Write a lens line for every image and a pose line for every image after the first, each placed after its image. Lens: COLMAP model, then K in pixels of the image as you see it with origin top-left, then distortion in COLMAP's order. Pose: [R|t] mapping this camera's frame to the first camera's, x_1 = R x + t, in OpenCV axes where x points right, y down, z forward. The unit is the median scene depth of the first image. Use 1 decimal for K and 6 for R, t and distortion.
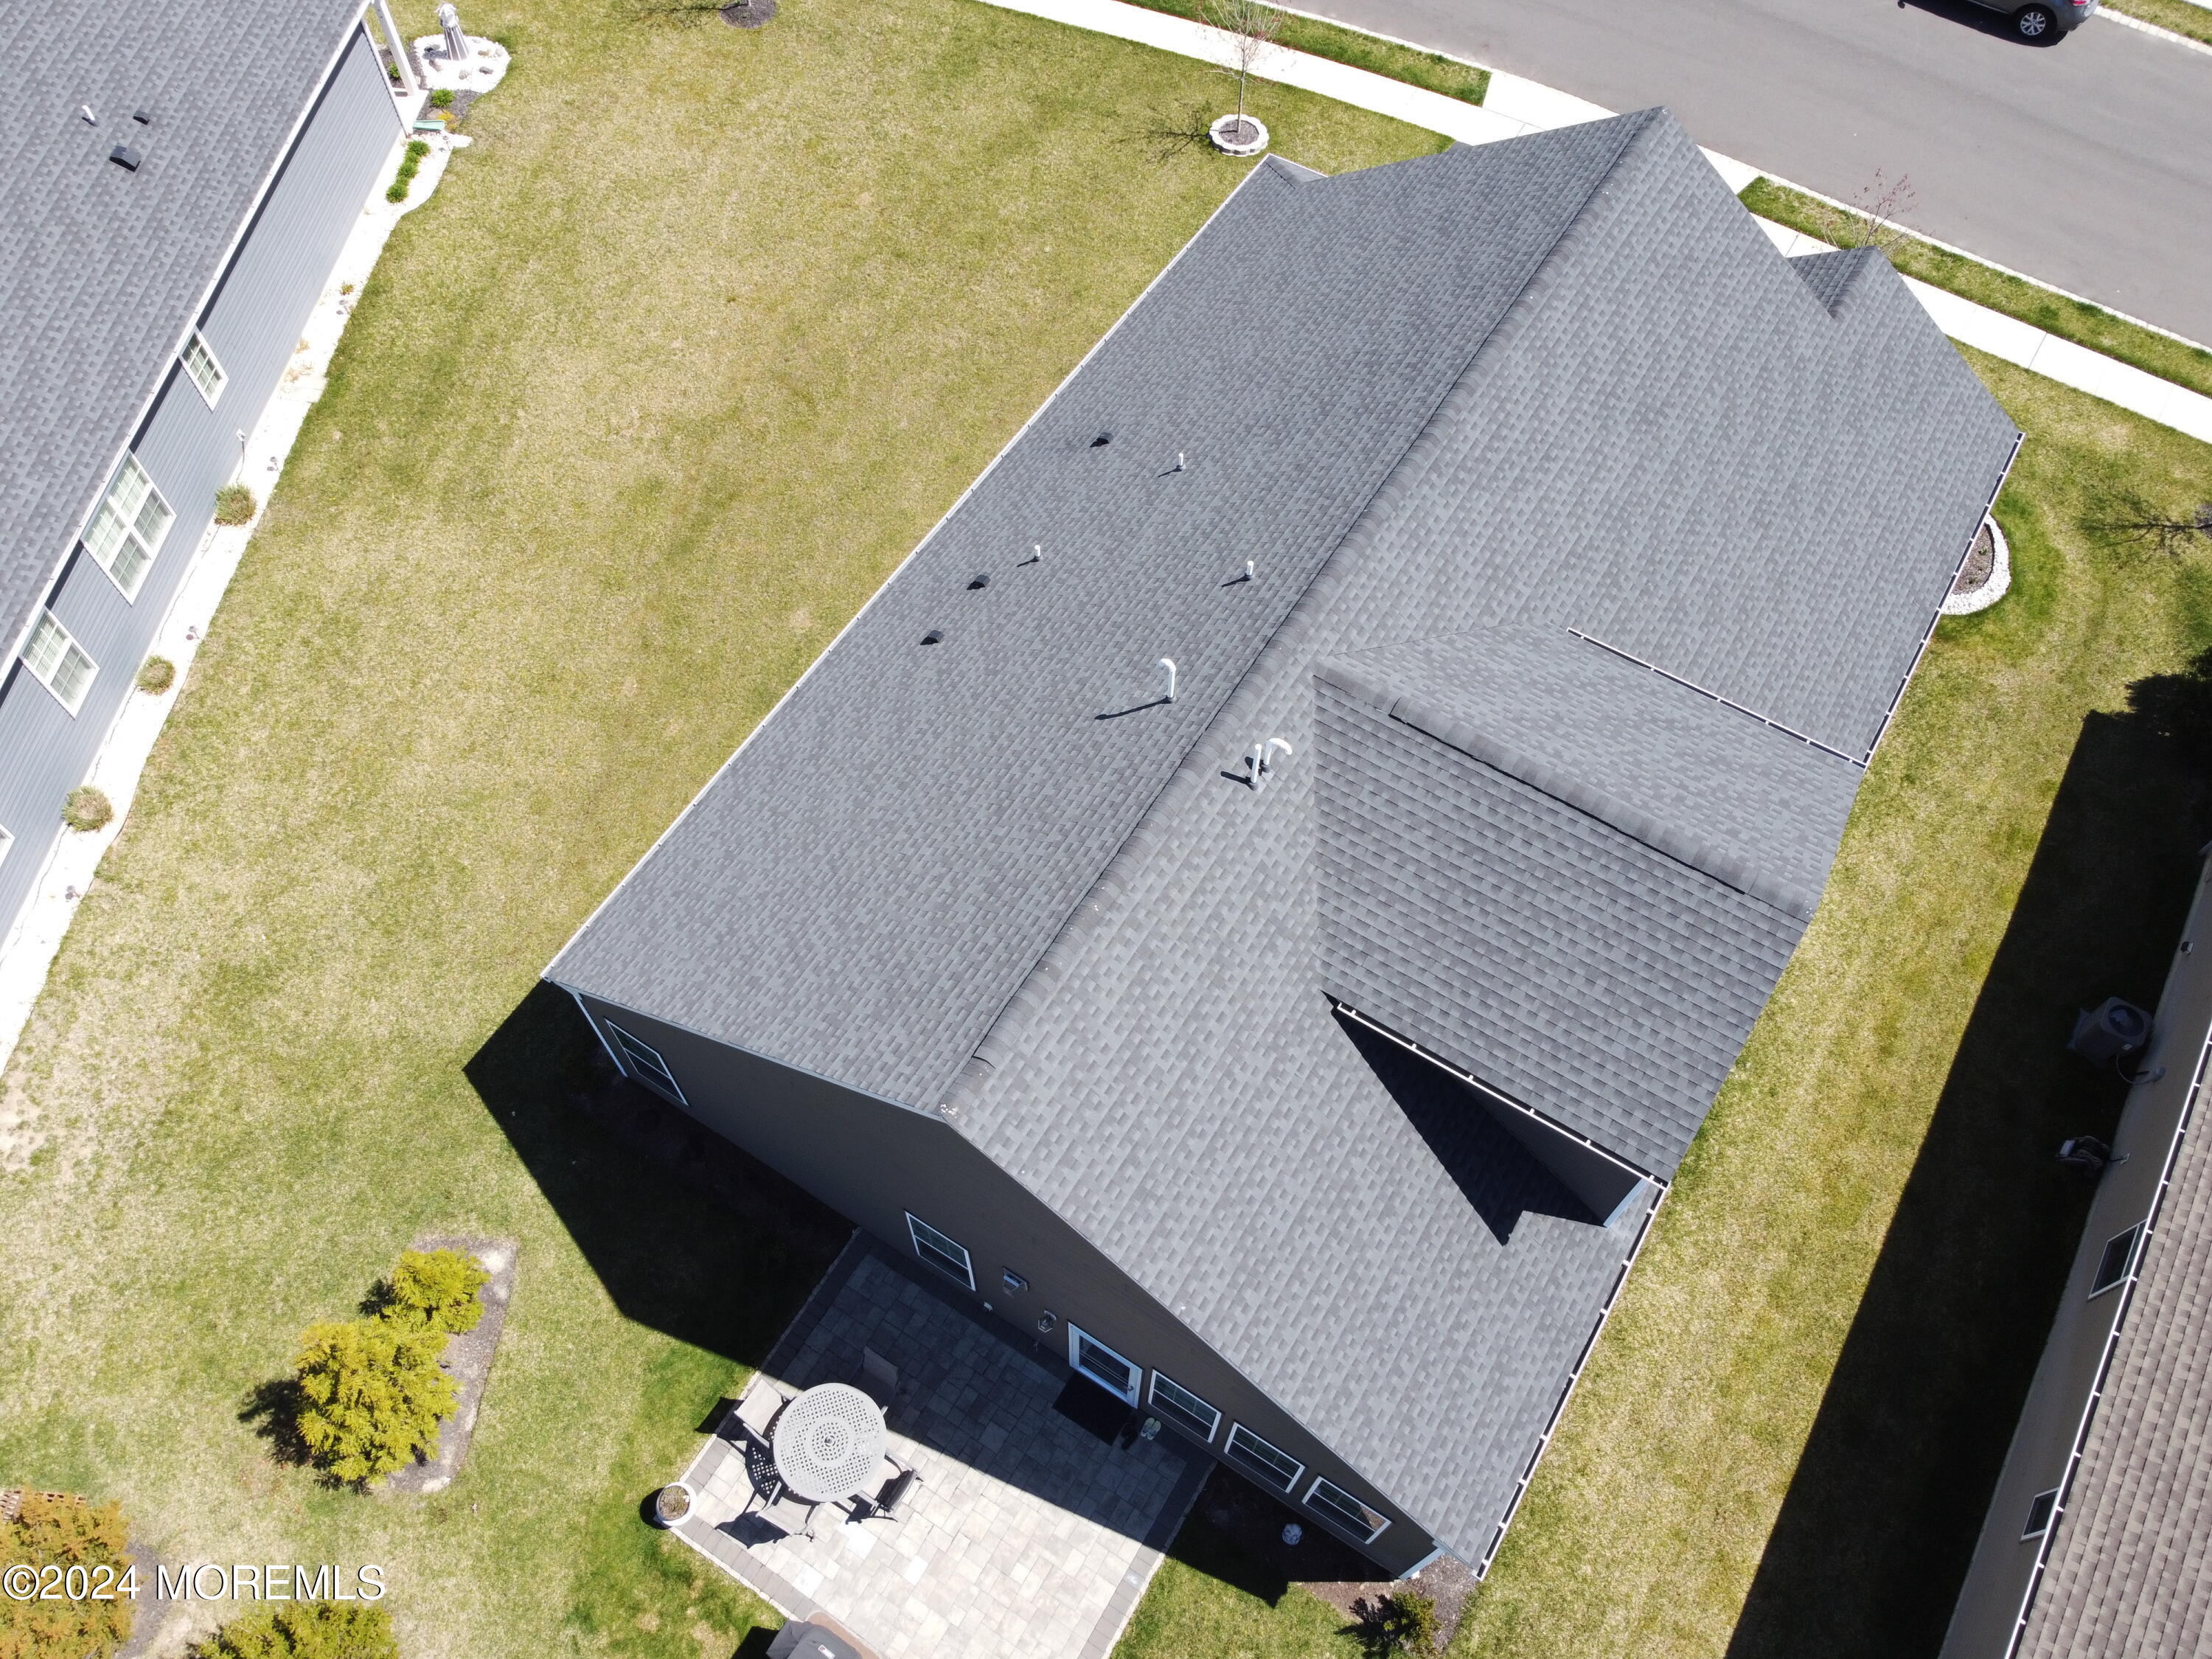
lens RADIAL K [[1673.5, 0, 1099.3], [0, 1673.5, 835.0], [0, 0, 1]] dist [0.000275, -0.003021]
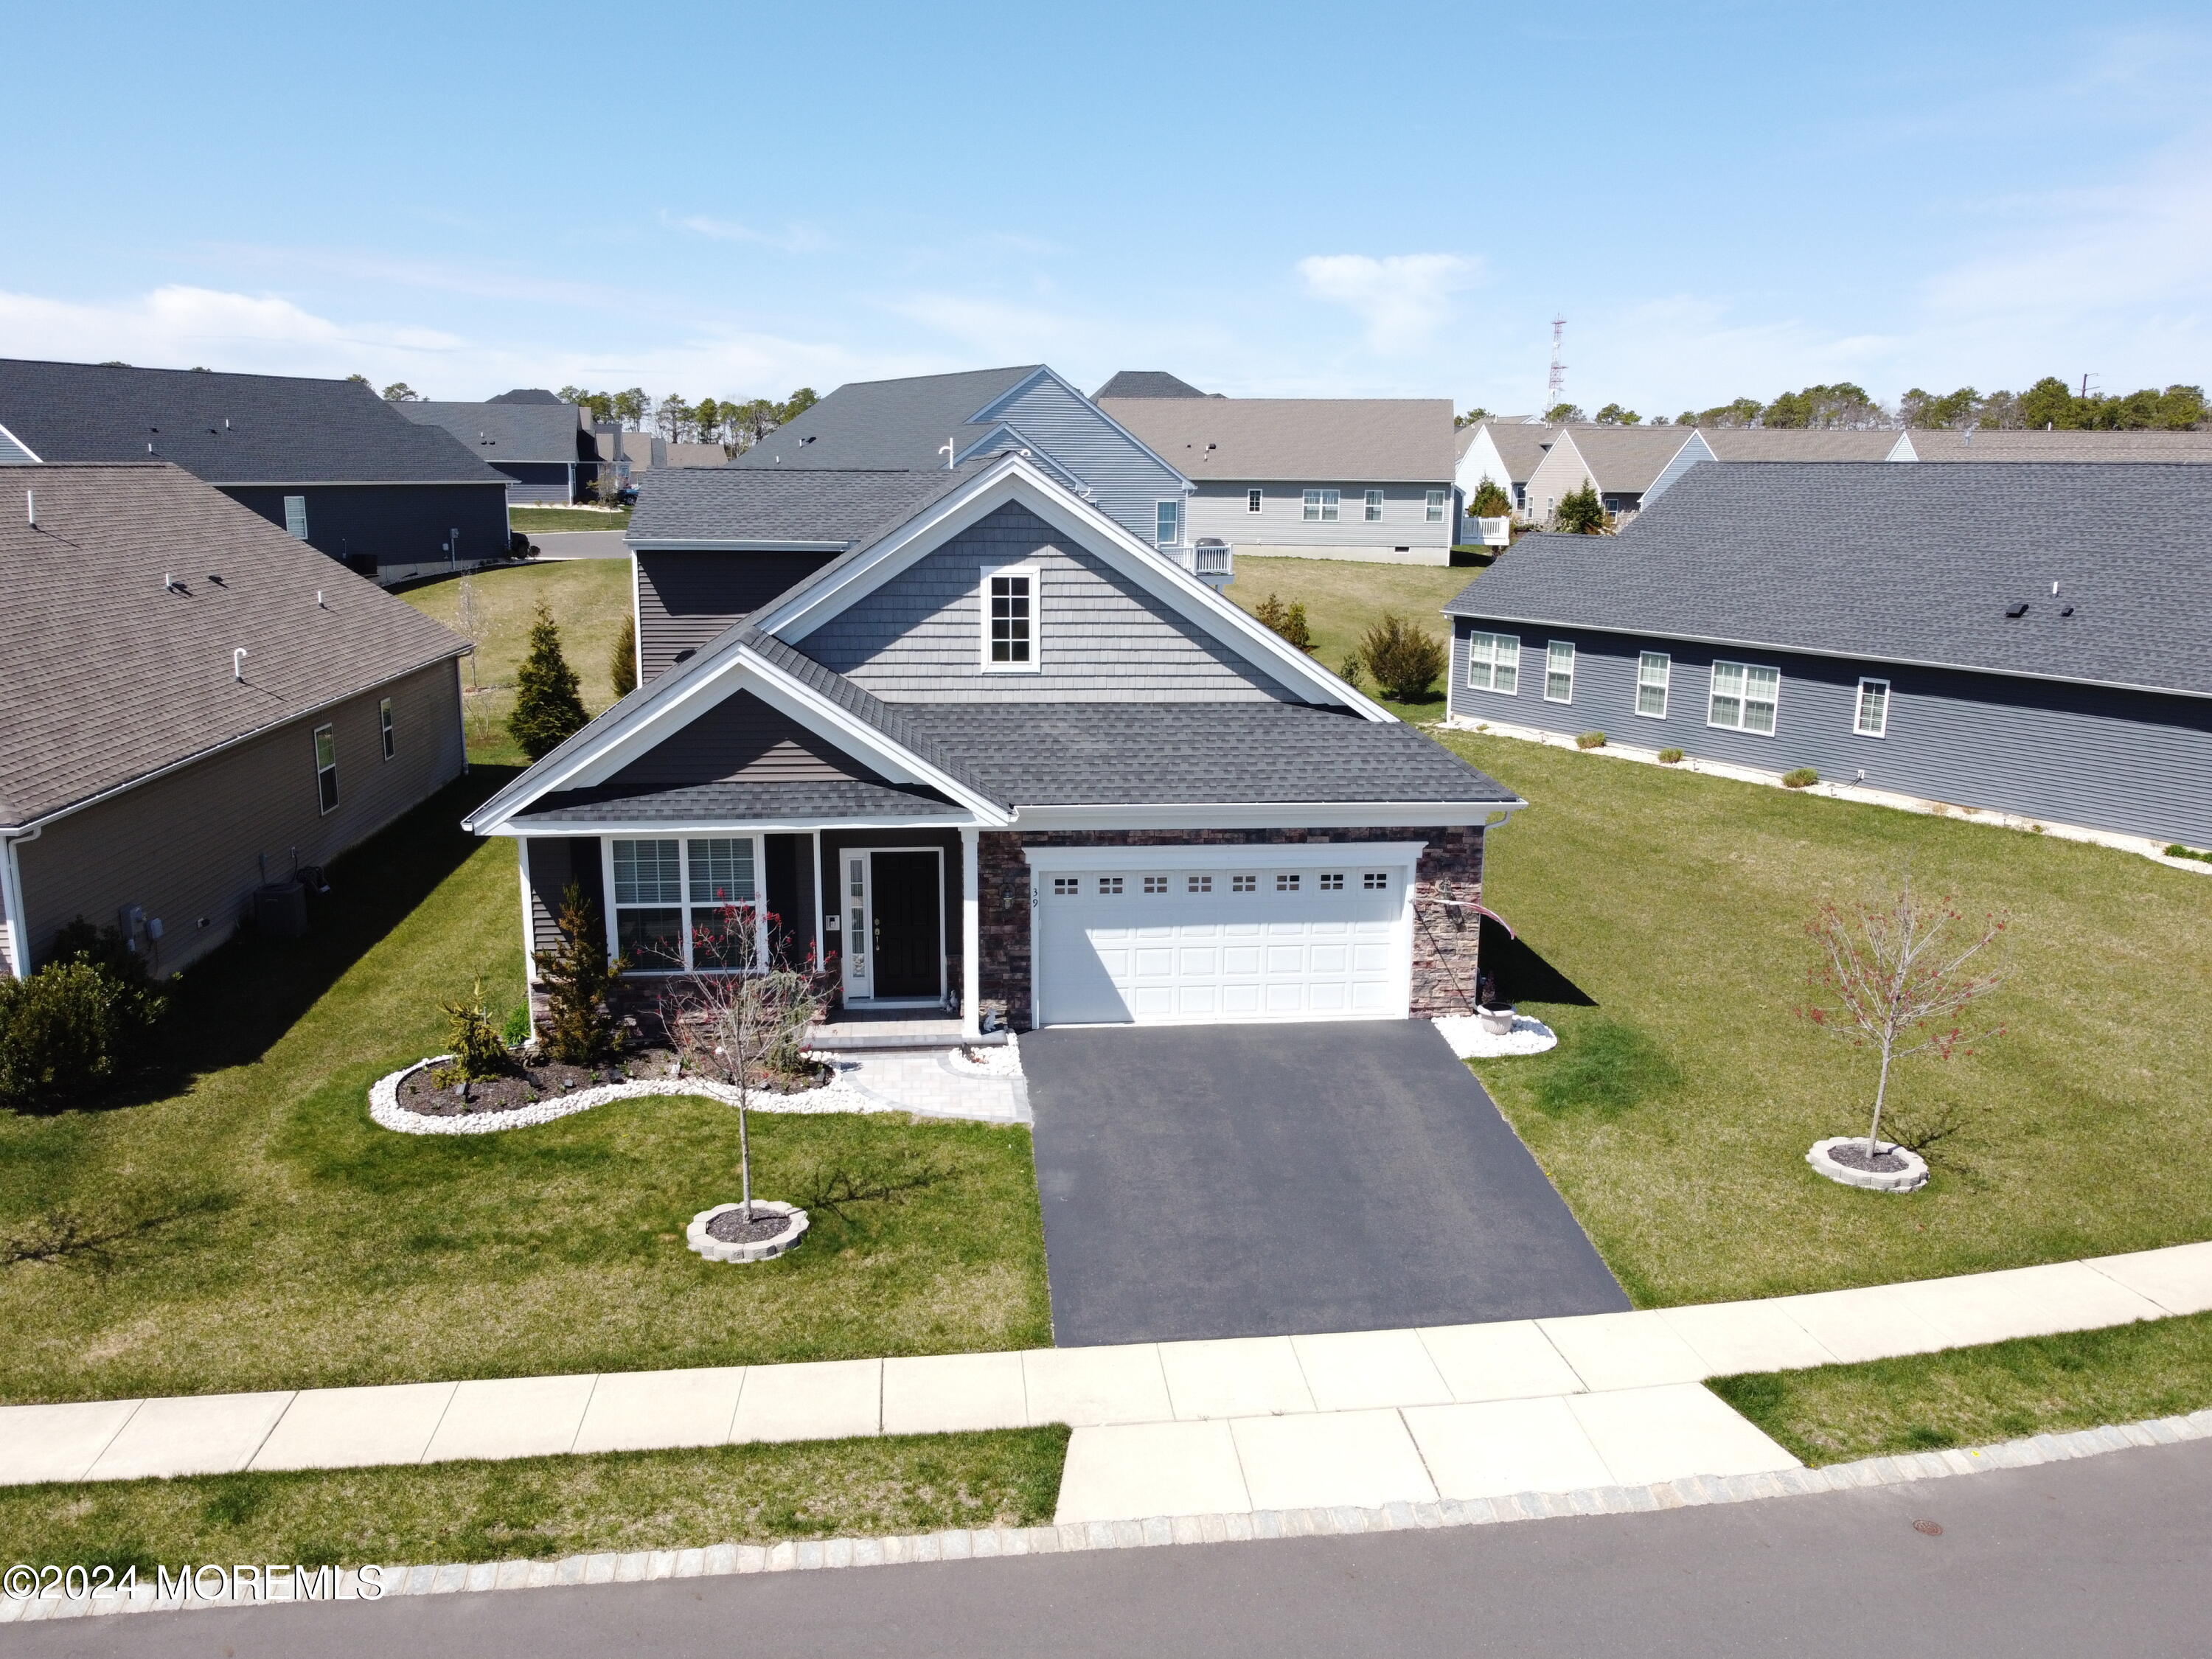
lens RADIAL K [[1681.4, 0, 1101.4], [0, 1681.4, 827.6], [0, 0, 1]] dist [-0.002803, 0.001295]
pose [[-0.785116, 0.116628, -0.608269, 0.965707], [-0.542702, 0.343696, 0.766386, -1.198685], [0.298442, 0.931810, -0.206547, 1.526166]]
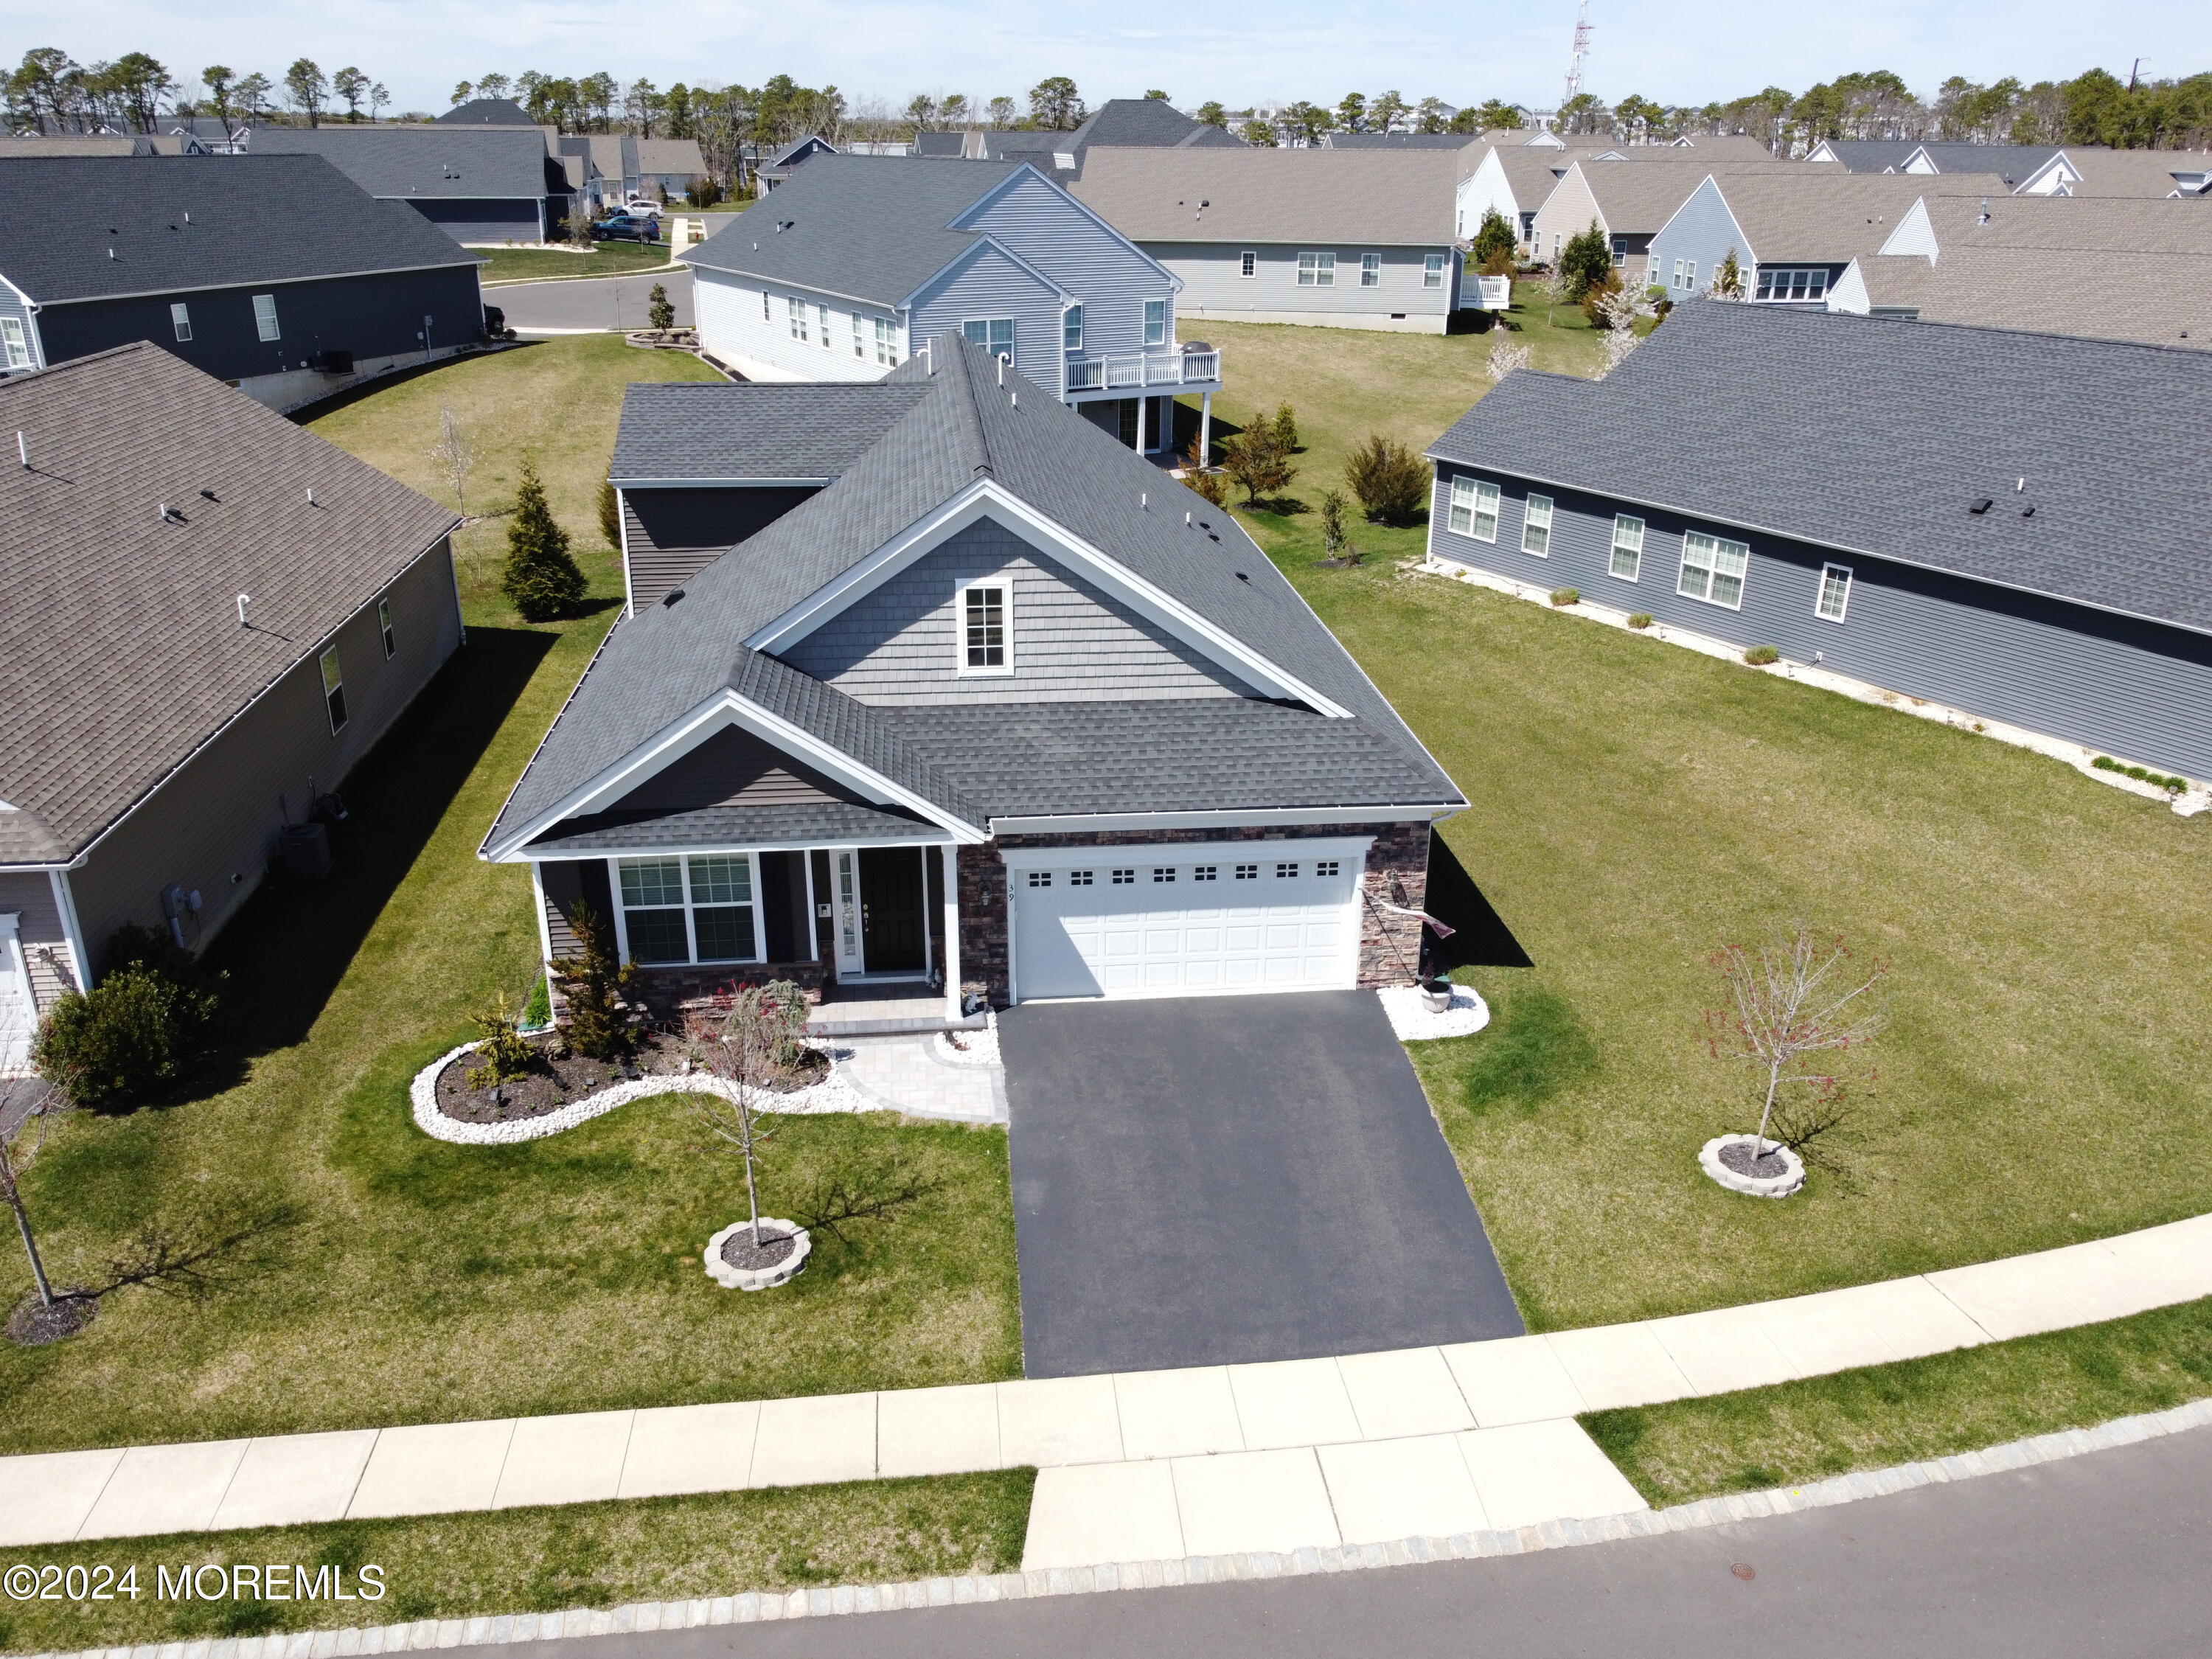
lens RADIAL K [[1681.4, 0, 1101.4], [0, 1681.4, 827.6], [0, 0, 1]] dist [-0.002803, 0.001295]
pose [[-0.783918, 0.226688, -0.578001, 0.962451], [-0.543193, 0.200458, 0.815327, -1.319333], [0.300690, 0.953115, -0.034008, 1.357548]]
